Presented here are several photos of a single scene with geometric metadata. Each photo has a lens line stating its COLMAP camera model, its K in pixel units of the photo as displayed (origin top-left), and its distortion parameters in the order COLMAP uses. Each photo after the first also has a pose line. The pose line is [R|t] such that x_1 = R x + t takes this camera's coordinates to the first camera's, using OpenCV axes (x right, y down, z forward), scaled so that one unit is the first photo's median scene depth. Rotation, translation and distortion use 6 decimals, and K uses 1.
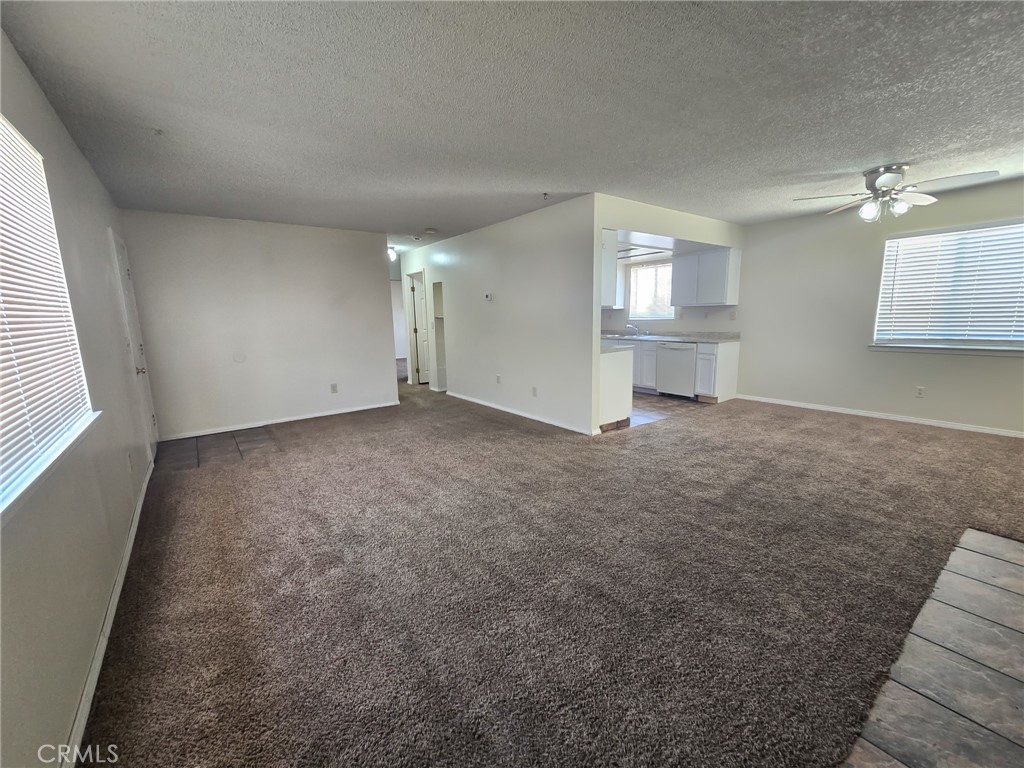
lens RADIAL K [[430.4, 0, 512.0], [0, 430.4, 384.0], [0, 0, 1]] dist [-0.000822, -0.000108]
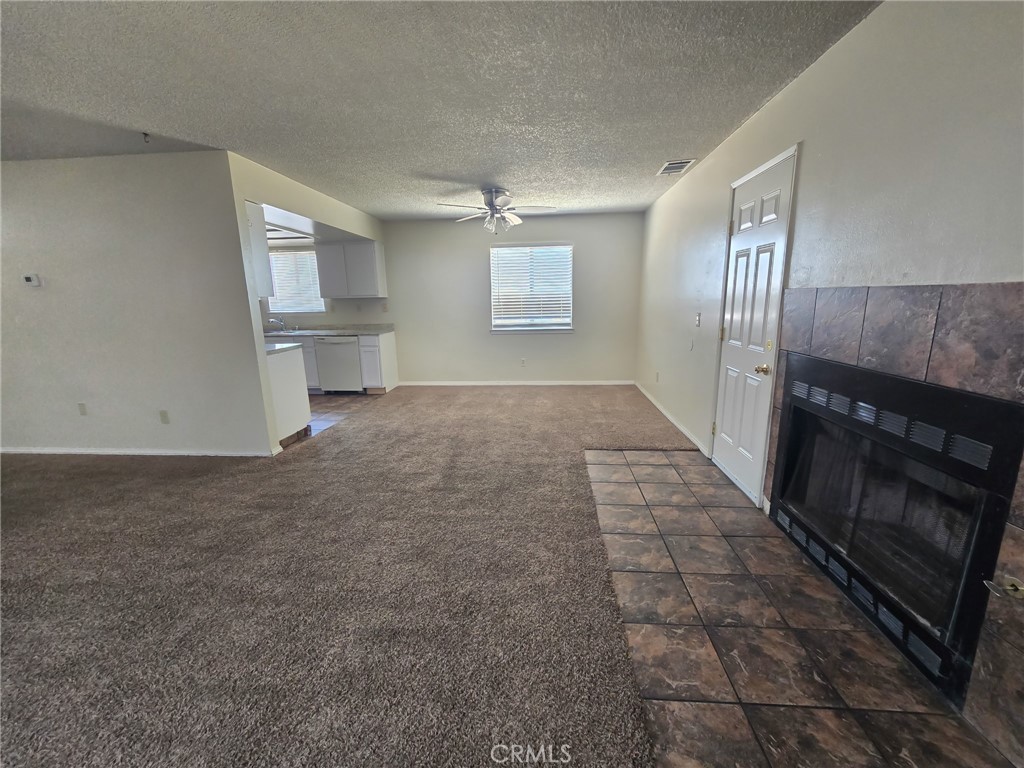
lens RADIAL K [[430.4, 0, 512.0], [0, 430.4, 384.0], [0, 0, 1]] dist [-0.000822, -0.000108]
pose [[0.655944, -0.139445, 0.741817, -0.118327], [0.125496, 0.989256, 0.074990, -0.022699], [-0.744304, 0.043906, 0.666396, 0.128556]]
